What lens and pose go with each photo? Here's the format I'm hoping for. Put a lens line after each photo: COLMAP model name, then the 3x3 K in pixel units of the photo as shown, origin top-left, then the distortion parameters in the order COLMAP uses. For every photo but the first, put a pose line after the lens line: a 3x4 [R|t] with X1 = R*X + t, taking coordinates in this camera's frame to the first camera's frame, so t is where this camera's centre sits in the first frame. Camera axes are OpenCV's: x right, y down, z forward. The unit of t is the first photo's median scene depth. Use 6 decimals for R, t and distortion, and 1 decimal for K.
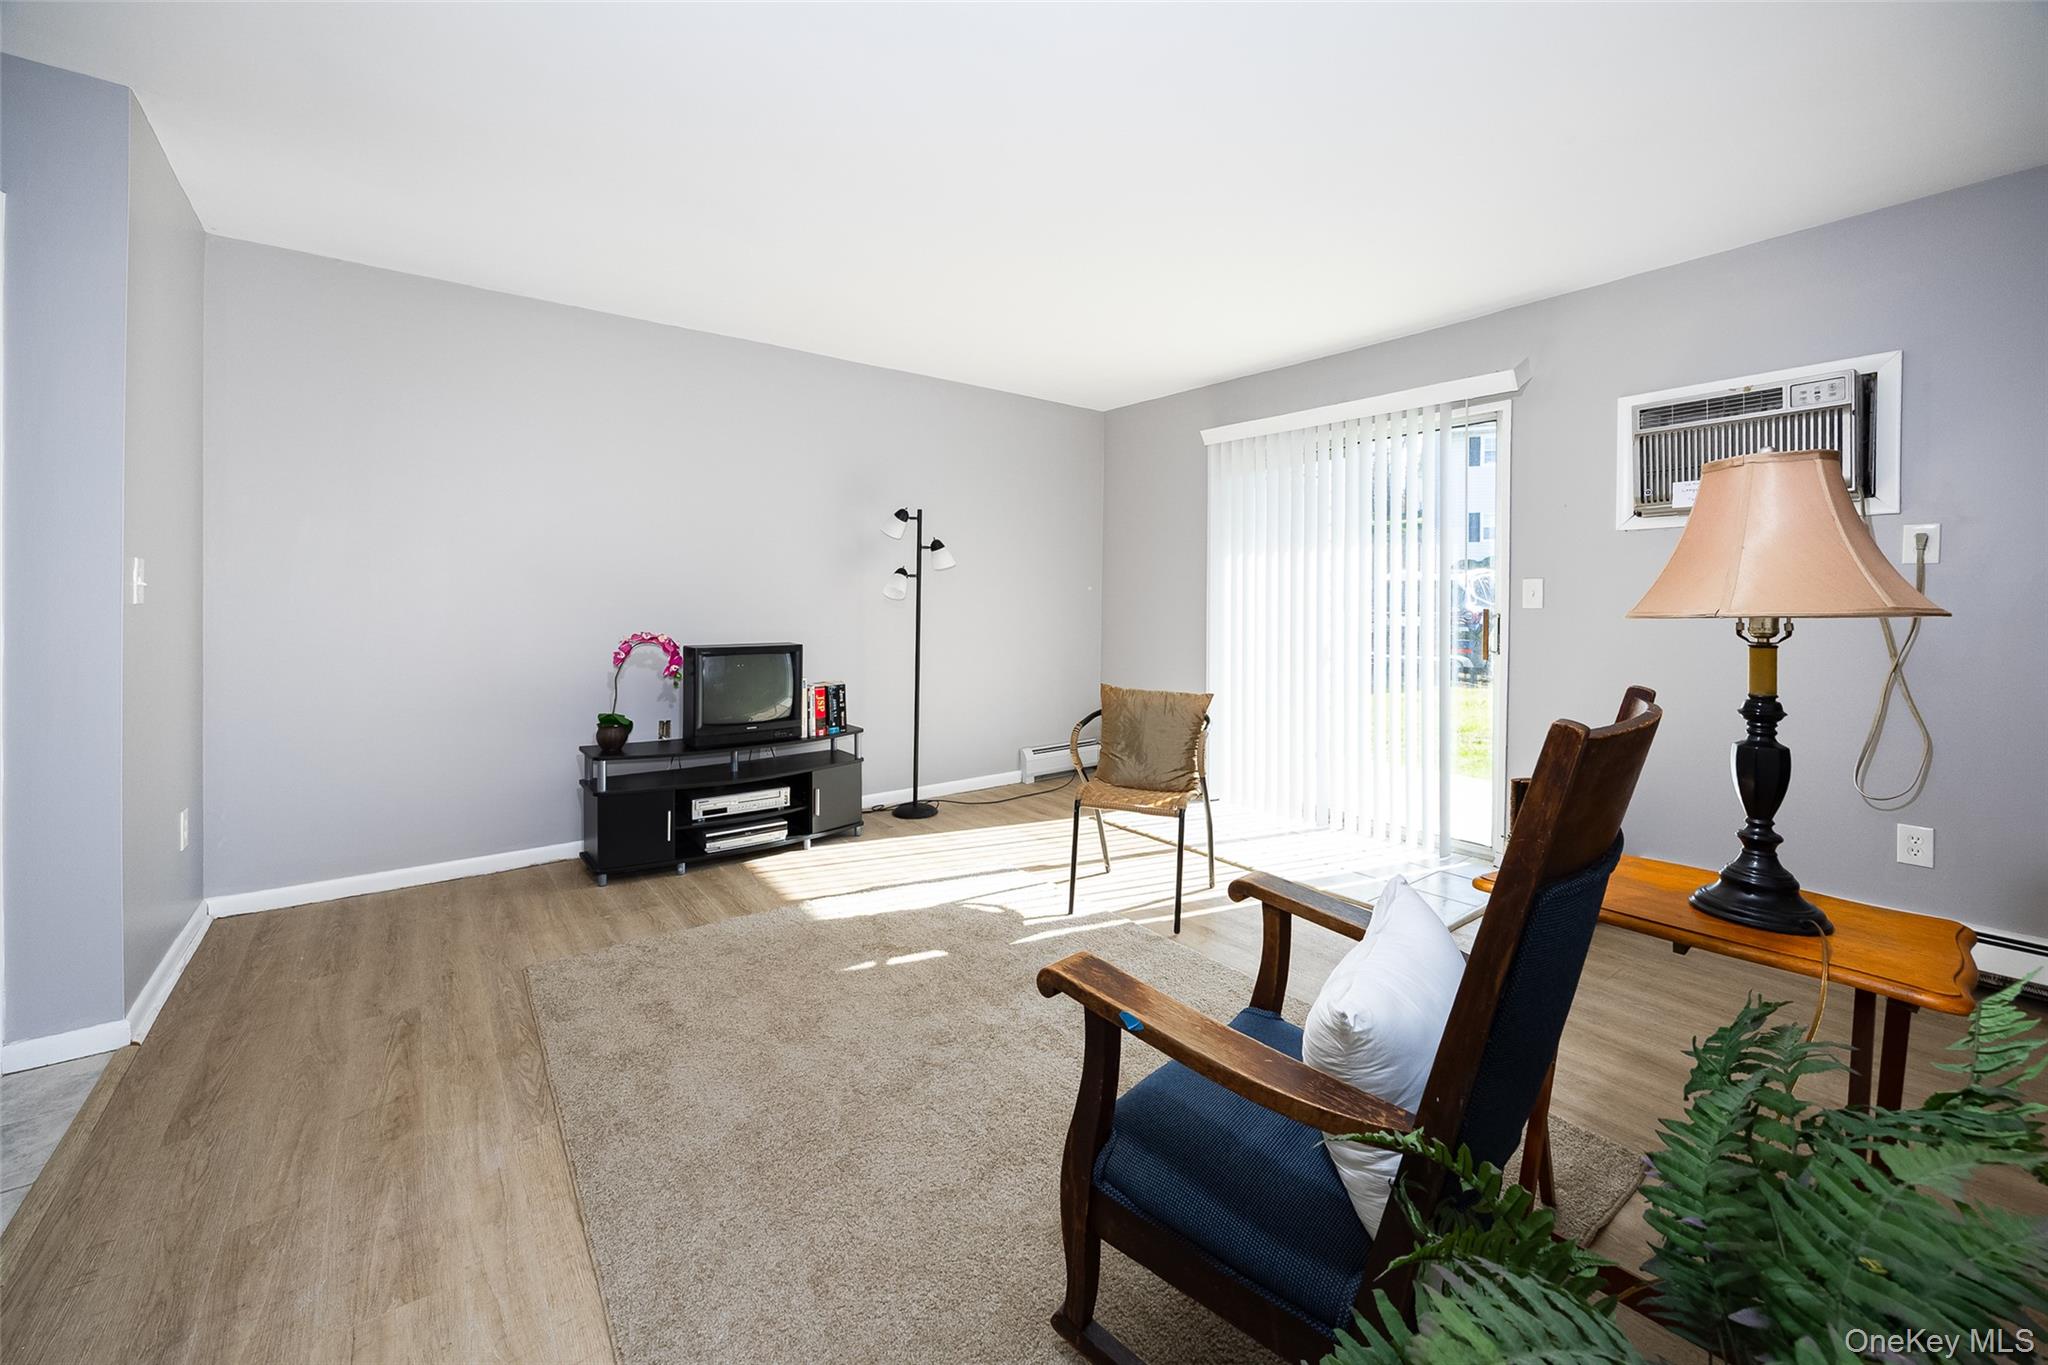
lens RADIAL K [[817.3, 0, 1021.4], [0, 817.3, 600.2], [0, 0, 1]] dist [-0.000696, -0.000060]
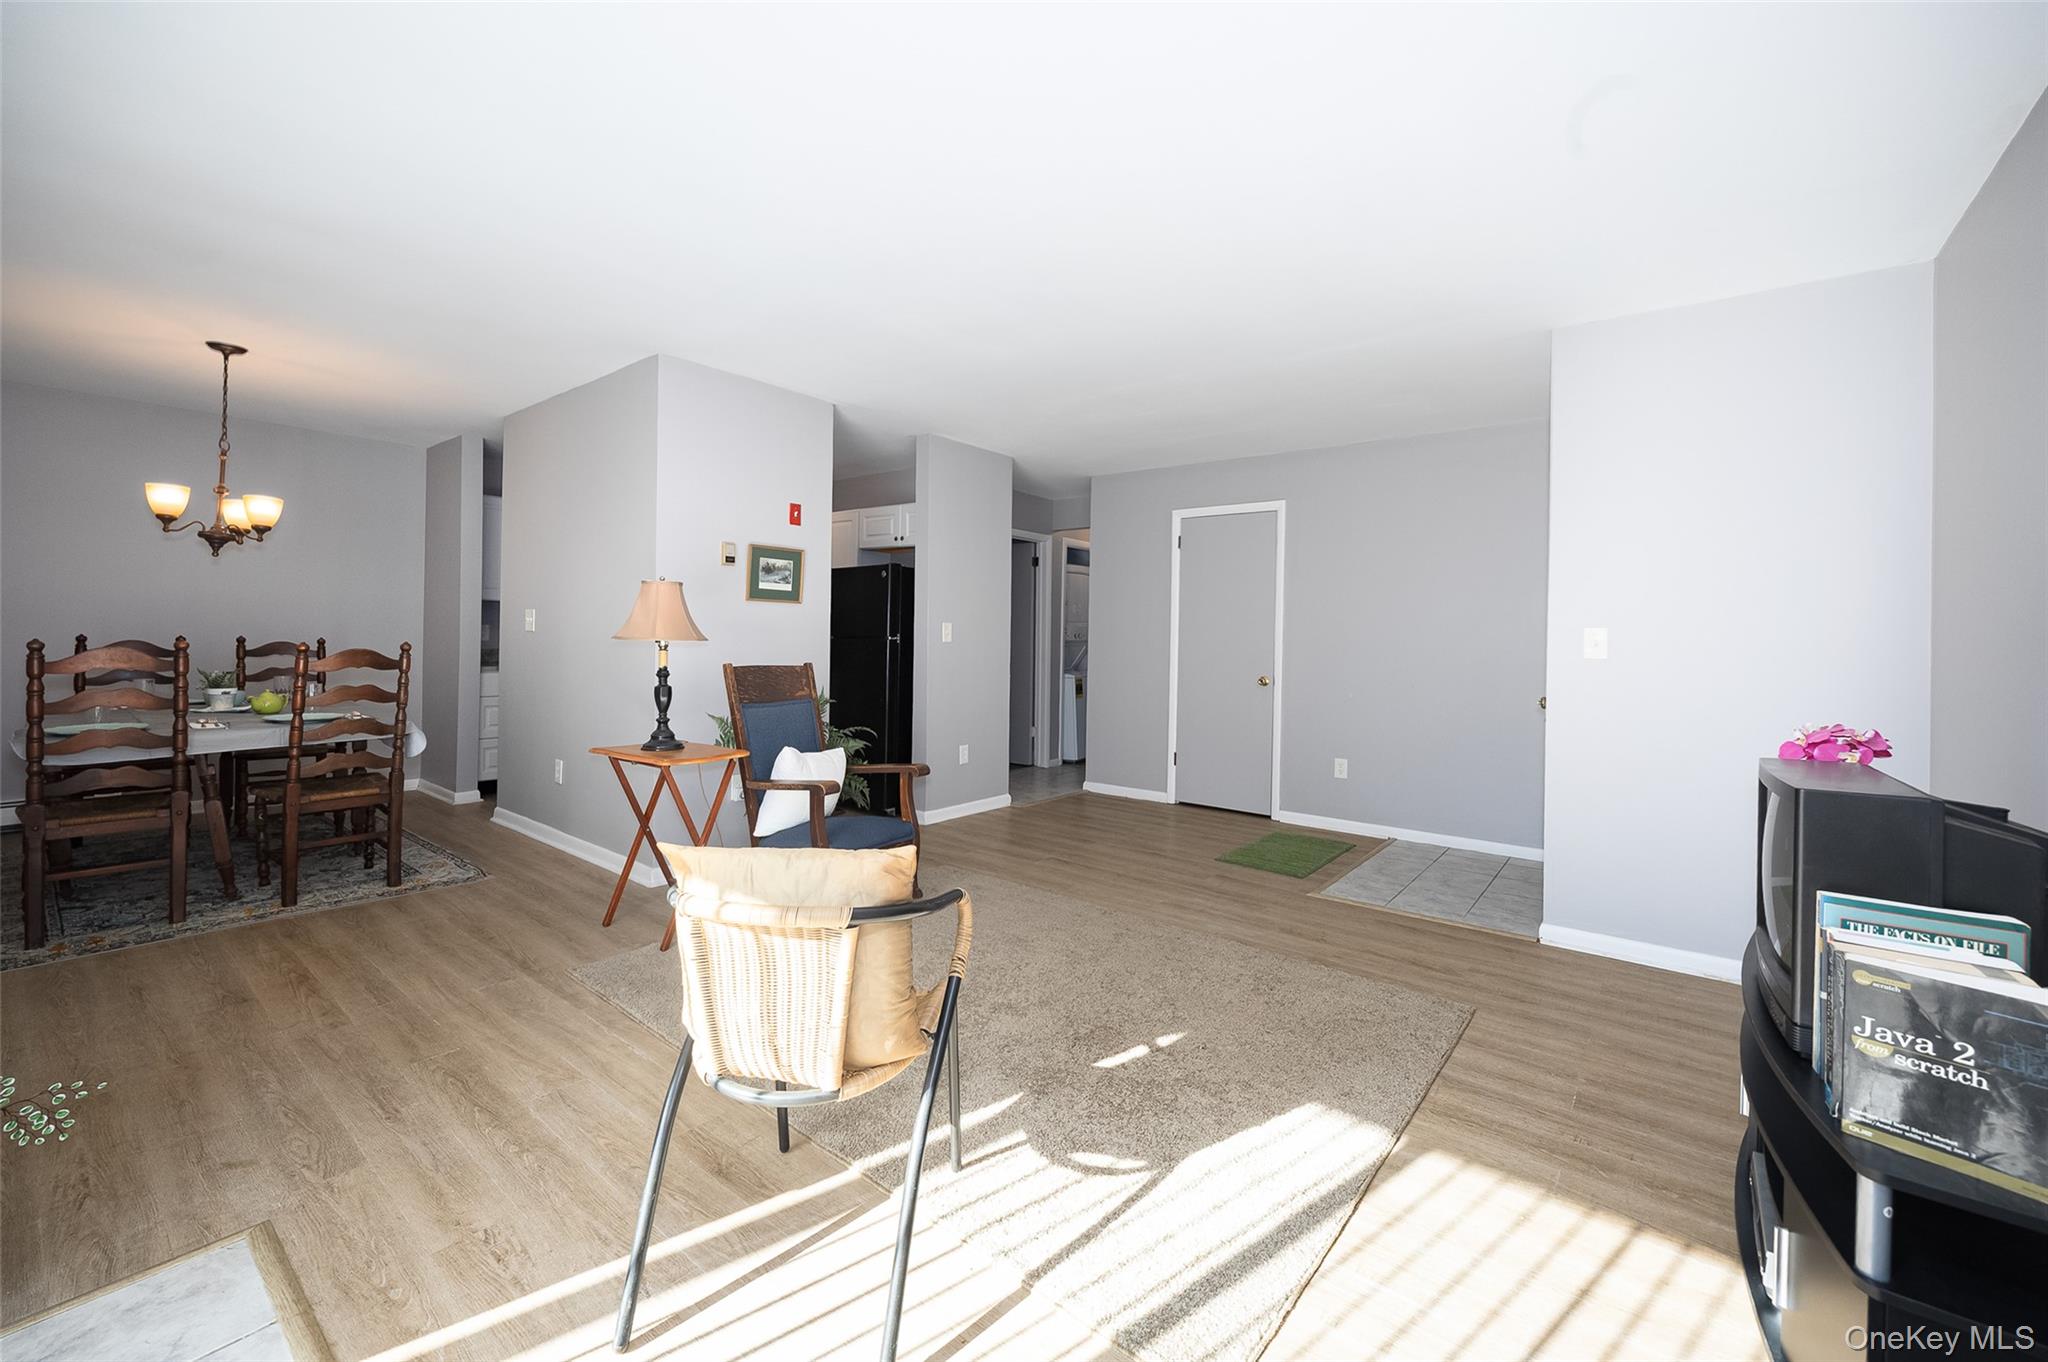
lens RADIAL K [[800.6, 0, 1056.0], [0, 800.6, 646.7], [0, 0, 1]] dist [-0.002341, -0.000639]
pose [[-0.959989, -0.021430, -0.279217, 0.142328], [-0.023647, 0.999710, 0.004576, 0.002658], [0.279038, 0.010995, -0.960217, 1.387532]]
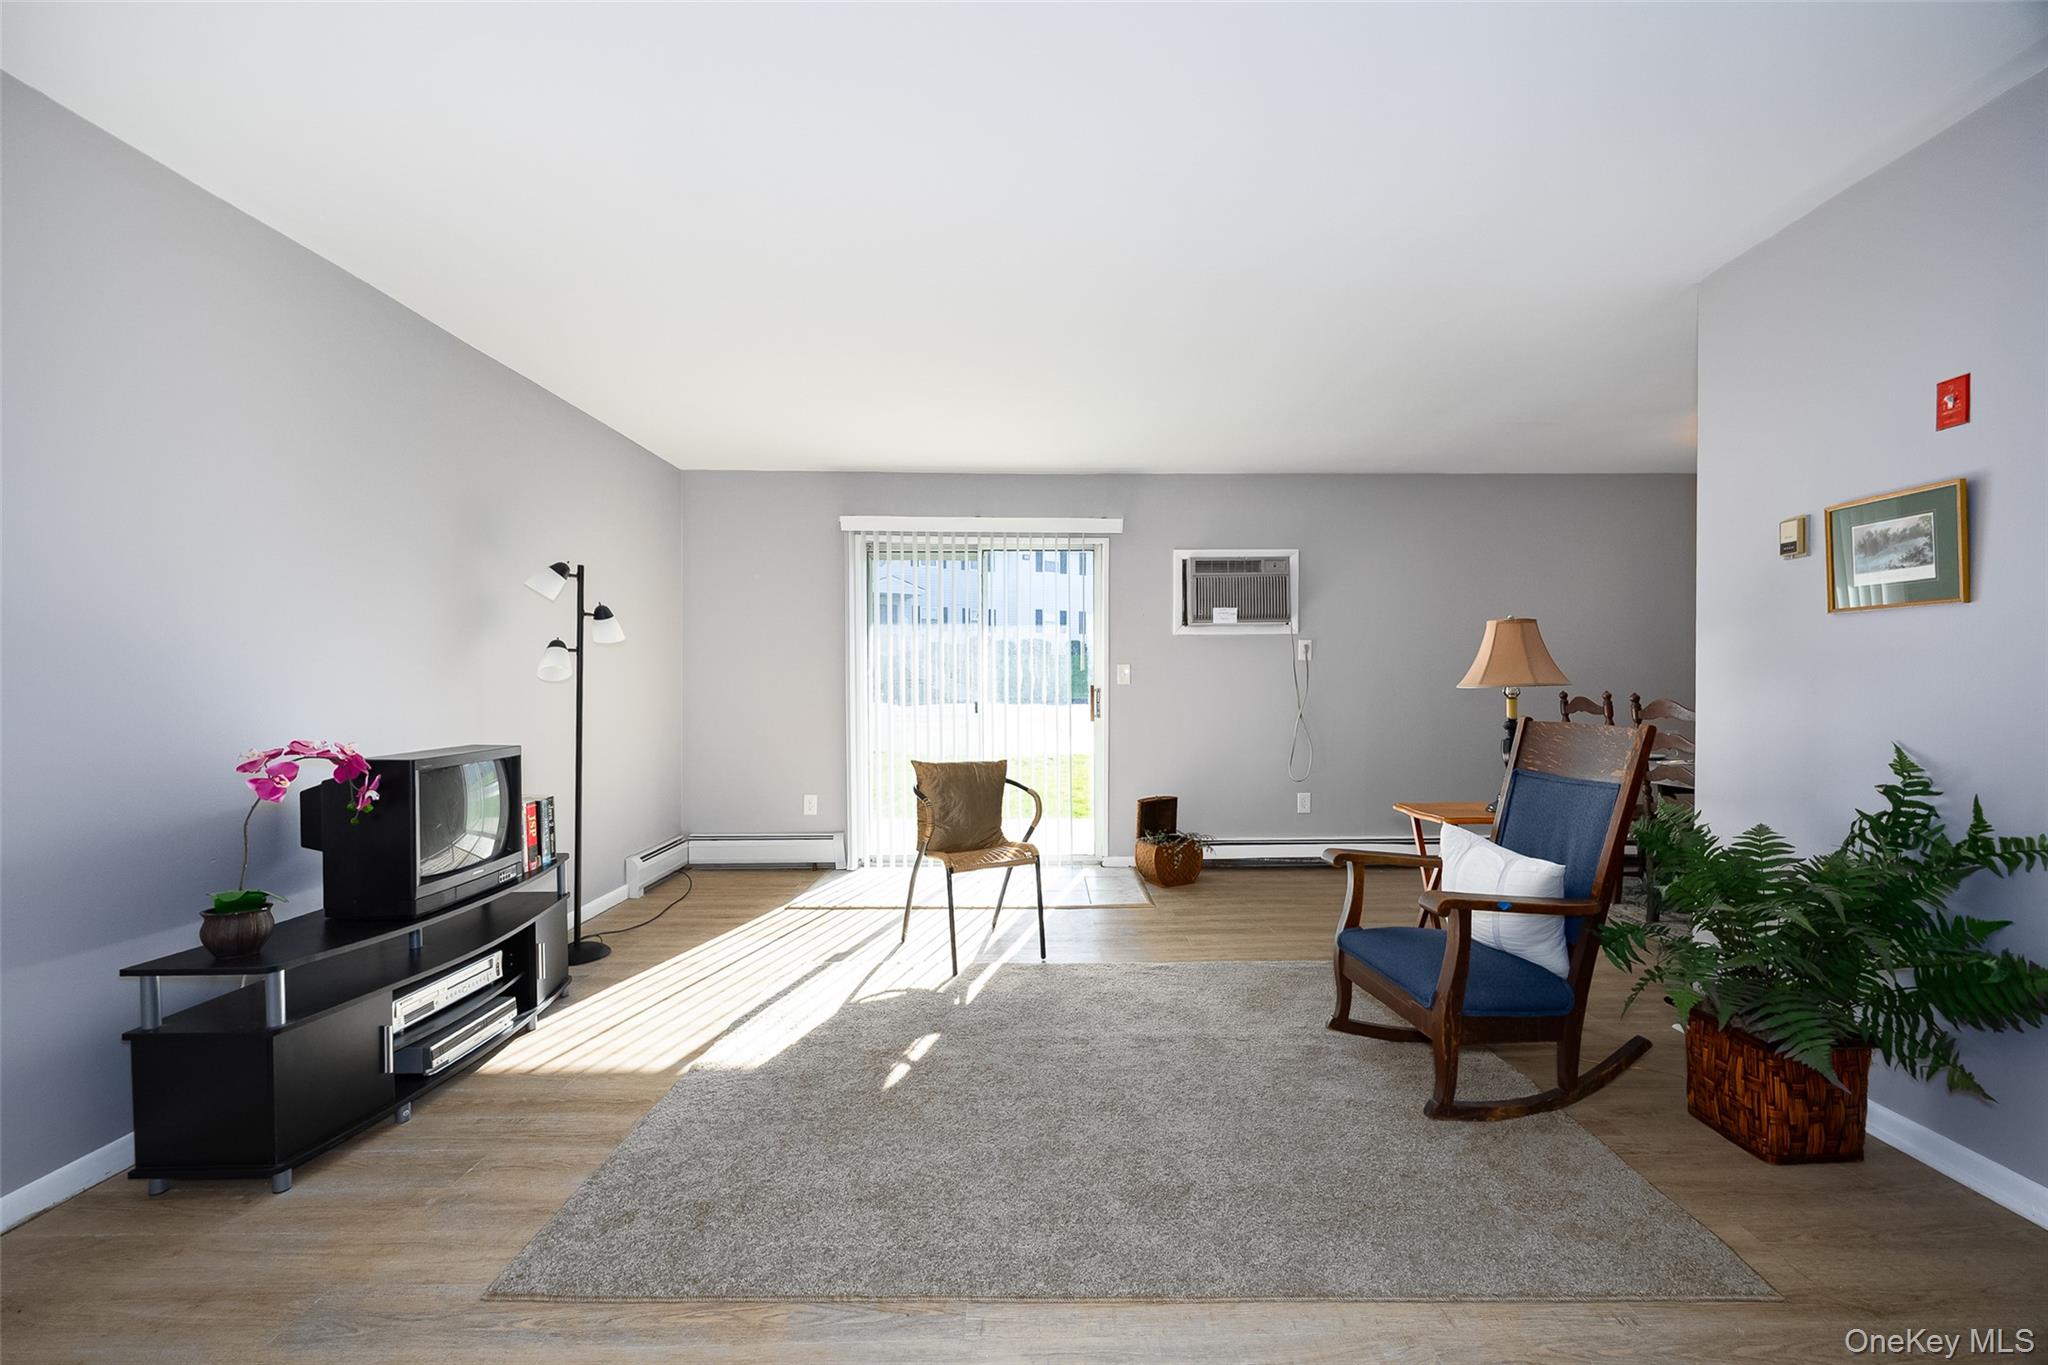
lens RADIAL K [[817.4, 0, 1048.1], [0, 817.4, 686.5], [0, 0, 1]] dist [-0.000133, -0.000024]
pose [[0.595376, -0.010179, 0.803382, -0.636307], [0.004577, 0.999946, 0.009277, -0.000901], [-0.803434, -0.001846, 0.595391, 0.236016]]
